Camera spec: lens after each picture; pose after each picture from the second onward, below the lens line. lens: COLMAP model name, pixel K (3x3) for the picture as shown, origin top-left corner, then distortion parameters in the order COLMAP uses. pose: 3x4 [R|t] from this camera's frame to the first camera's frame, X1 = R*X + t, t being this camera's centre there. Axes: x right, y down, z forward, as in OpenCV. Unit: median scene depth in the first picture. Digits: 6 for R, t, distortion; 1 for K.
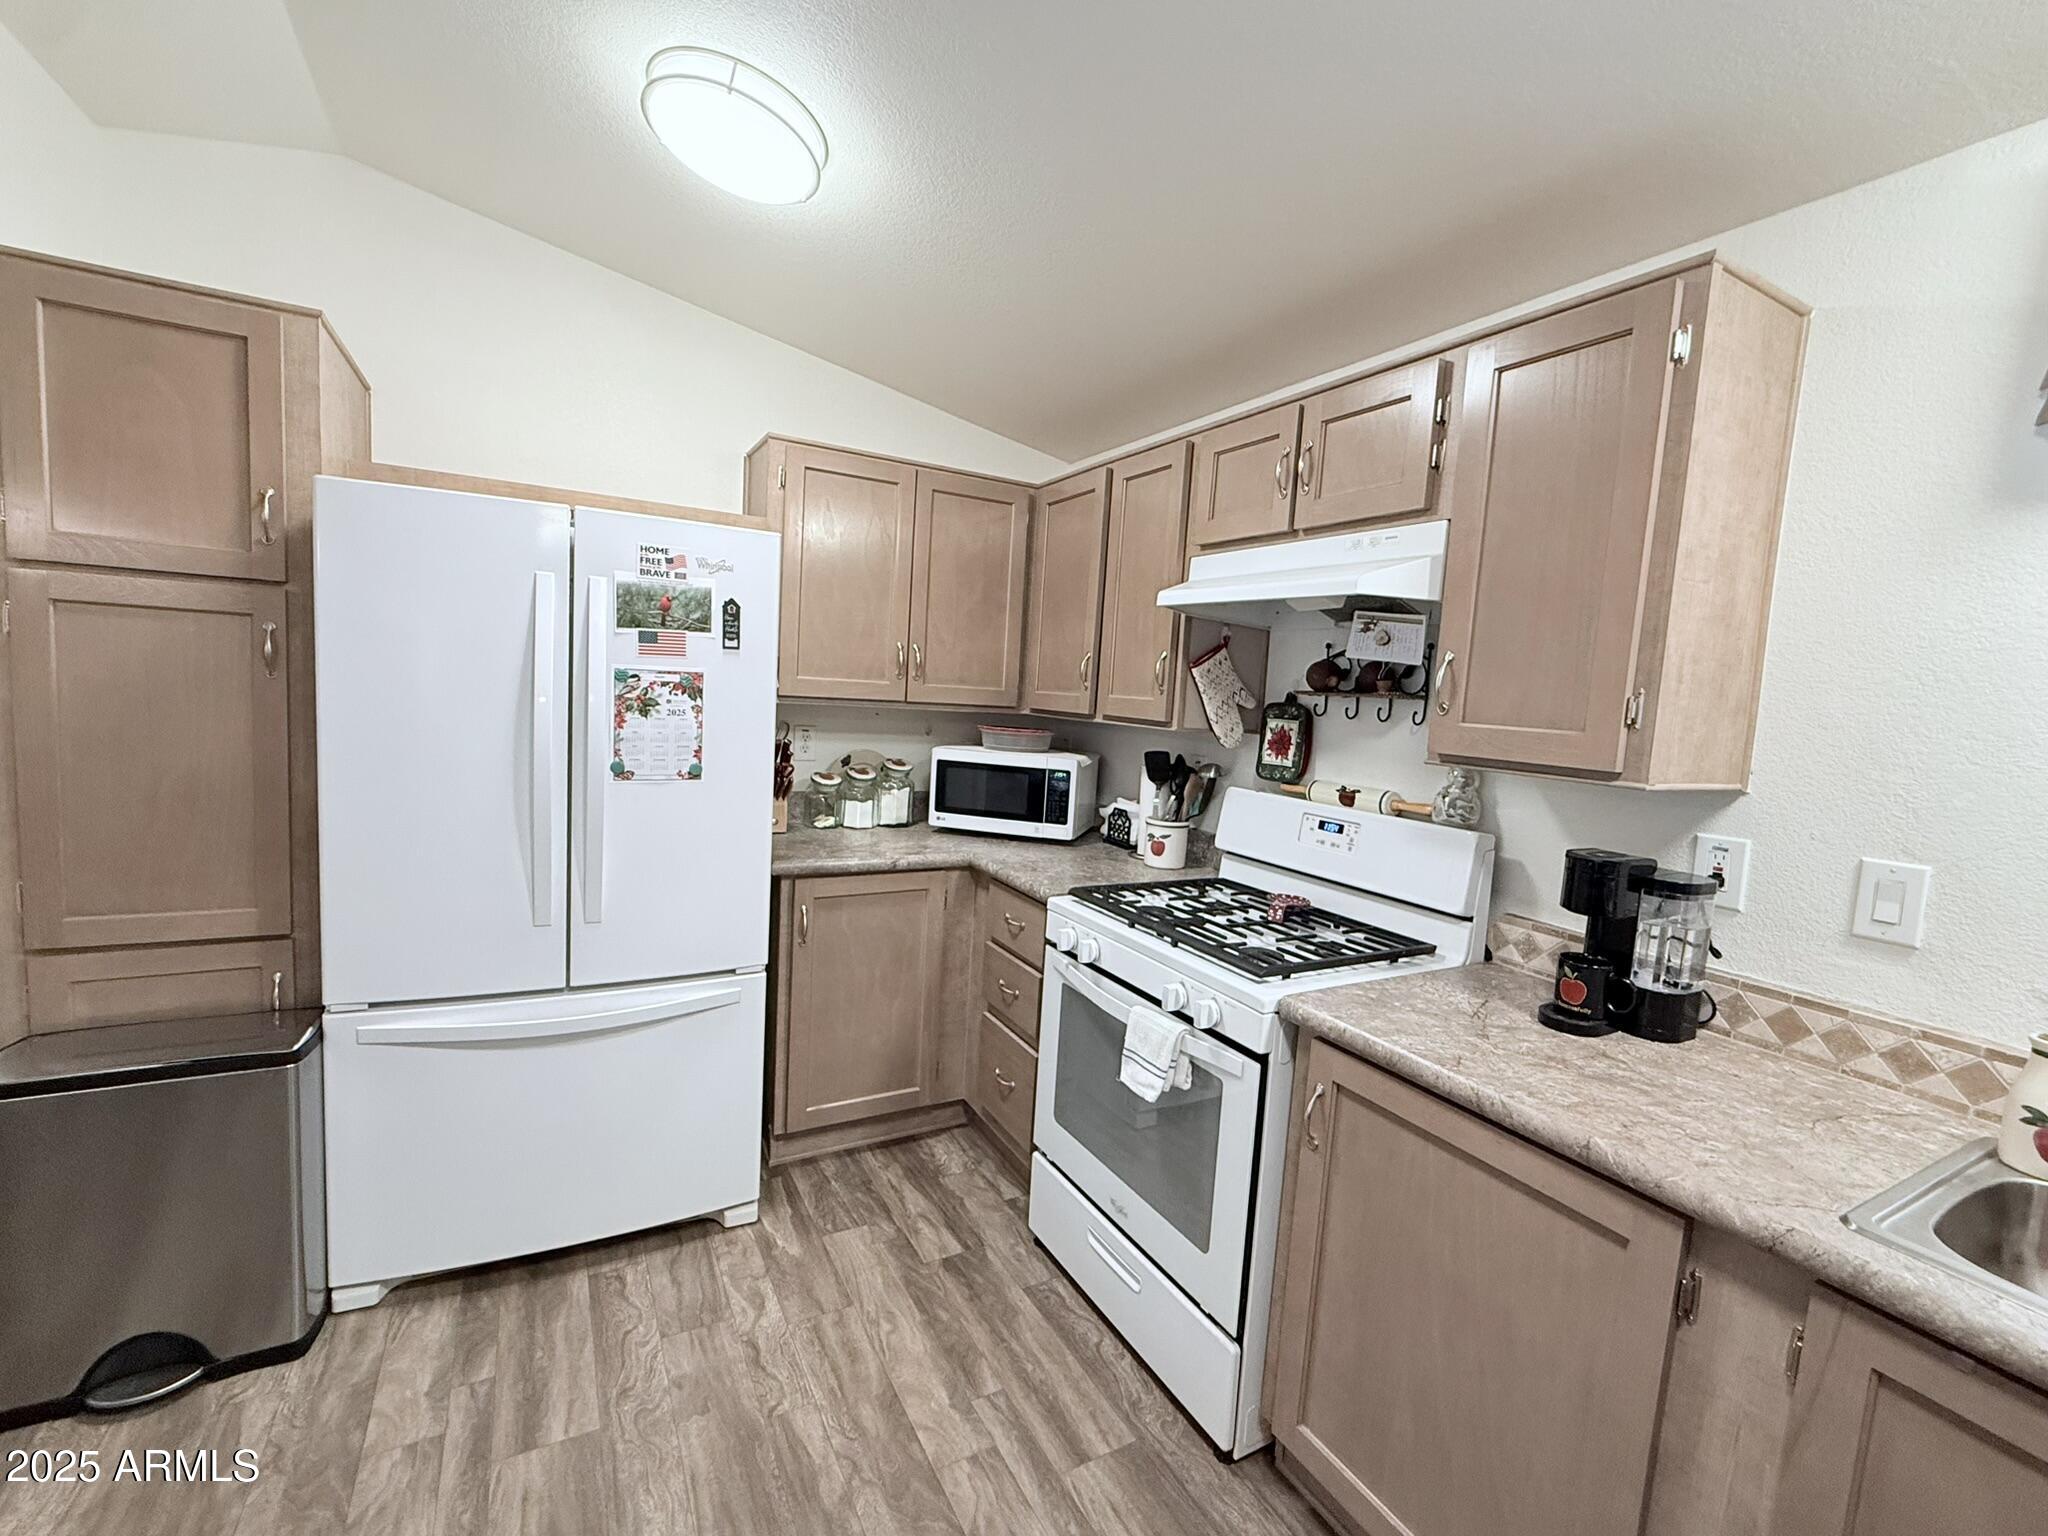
lens RADIAL K [[875.7, 0, 1020.7], [0, 875.7, 767.4], [0, 0, 1]] dist [-0.000459, 0.000028]
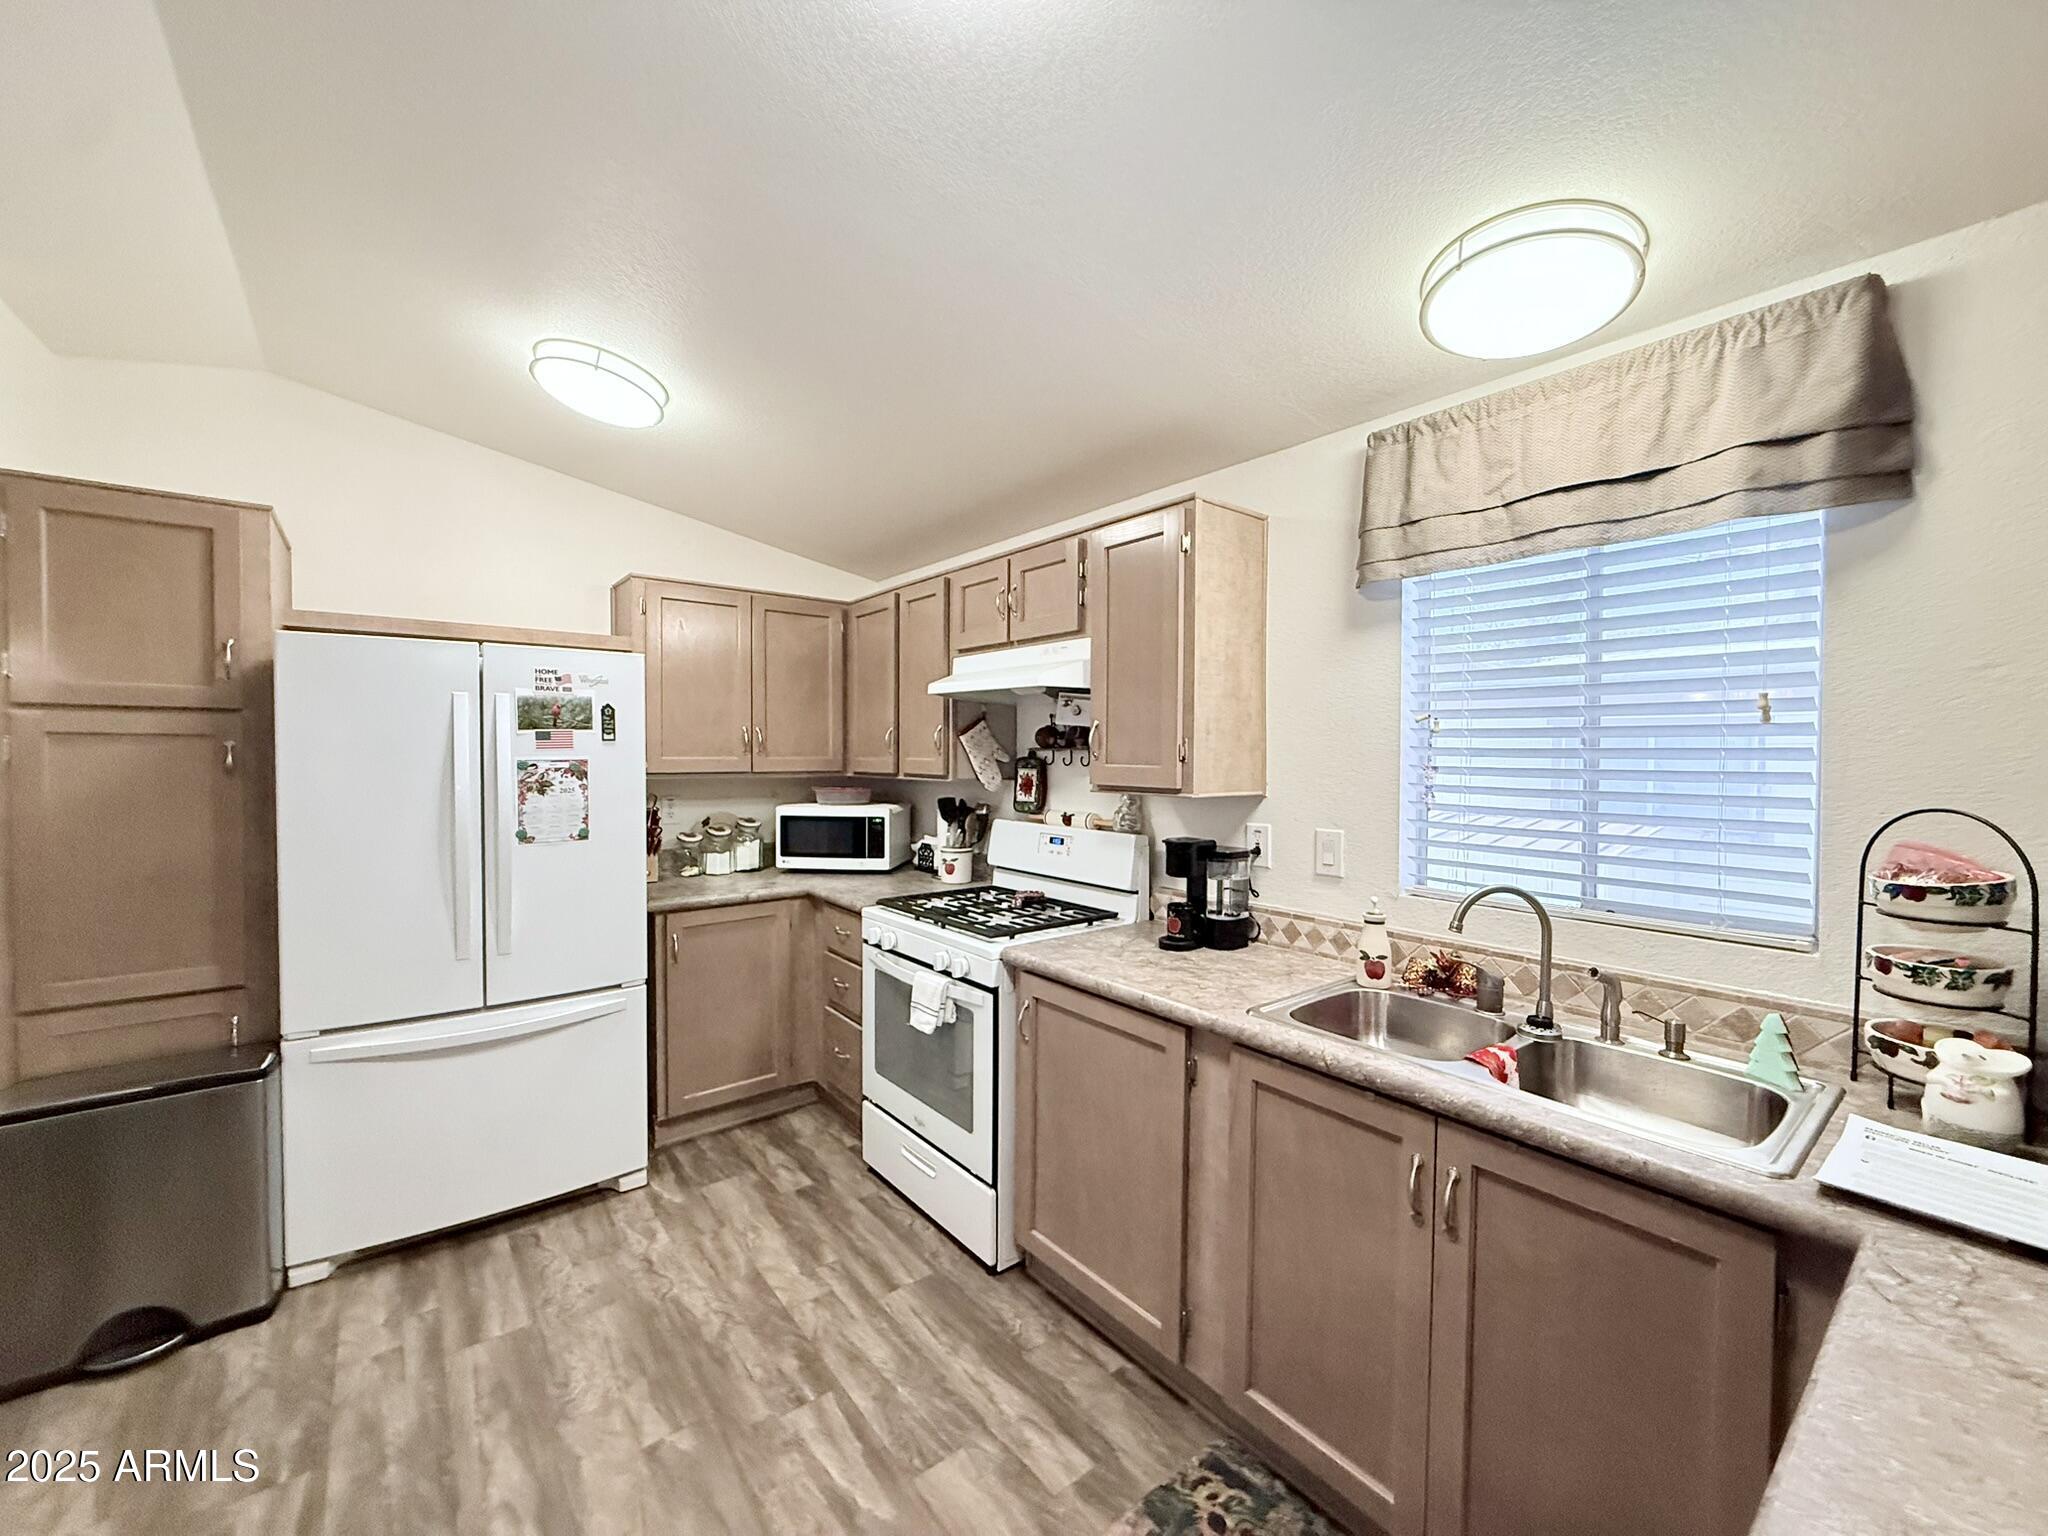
lens RADIAL K [[812.2, 0, 1019.7], [0, 812.2, 767.5], [0, 0, 1]] dist [0.000053, 0.000115]
pose [[0.984819, -0.058830, 0.163311, 0.088459], [0.069762, 0.995634, -0.062023, 0.028205], [-0.158949, 0.072474, 0.984623, -0.339972]]
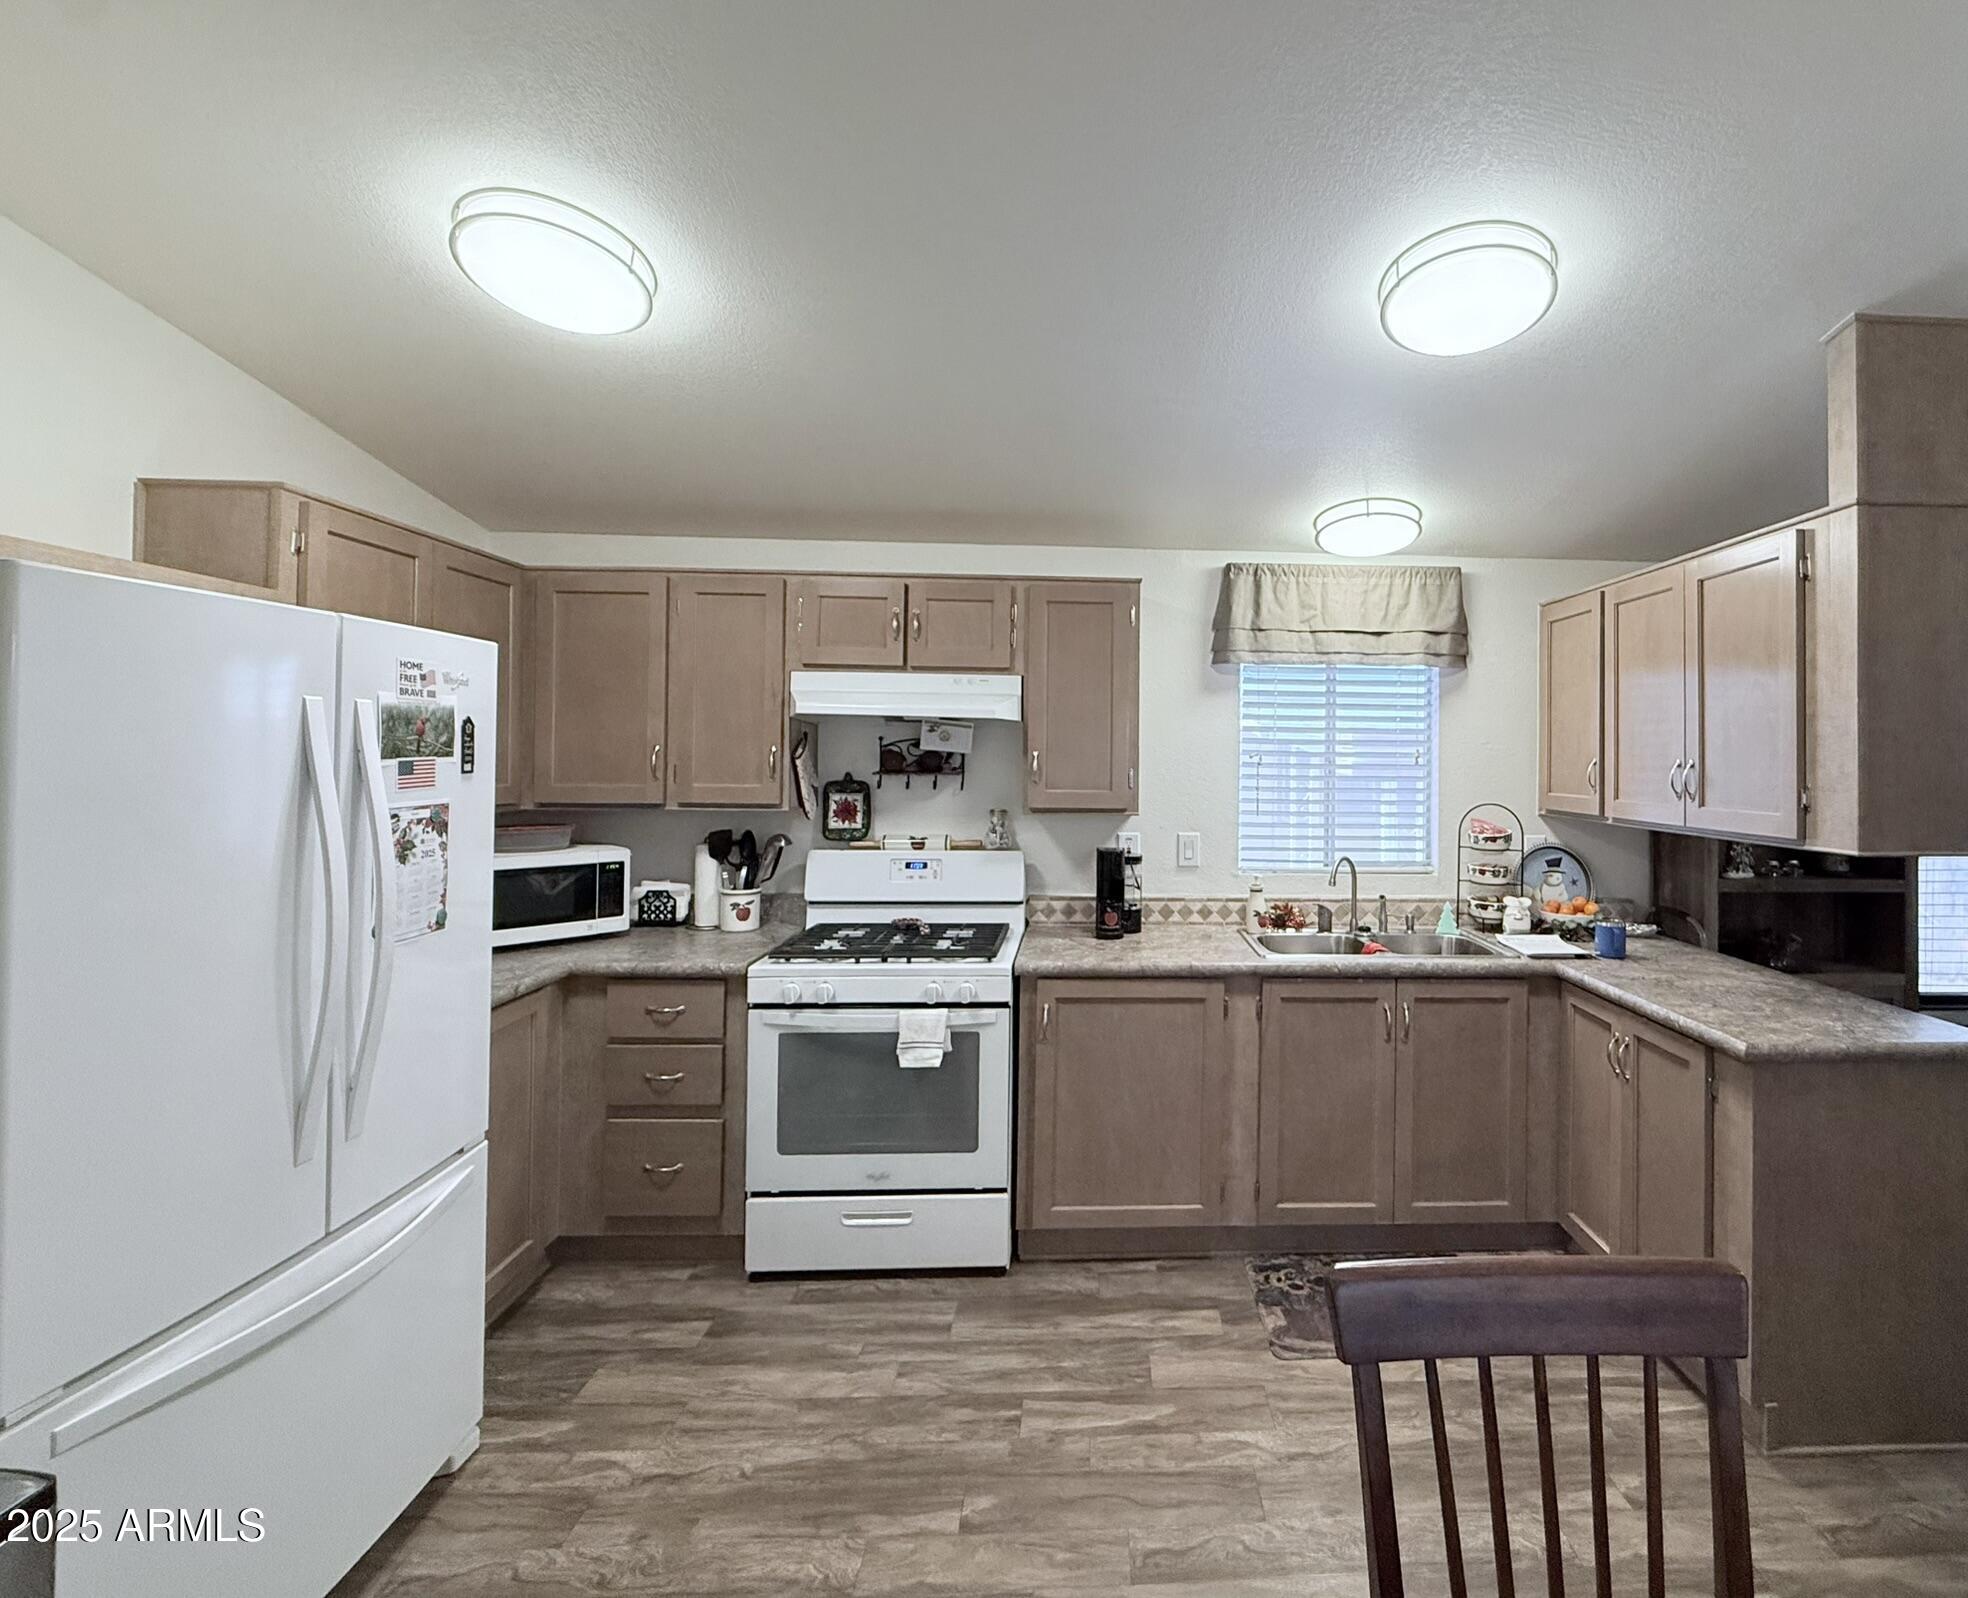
lens RADIAL K [[934.2, 0, 1139.1], [0, 934.2, 750.3], [0, 0, 1]] dist [0.000901, 0.000217]
pose [[0.433240, -0.049841, 0.899900, -0.923100], [0.099540, 0.995008, 0.007187, -0.102170], [-0.895765, 0.086463, 0.436038, -0.017441]]
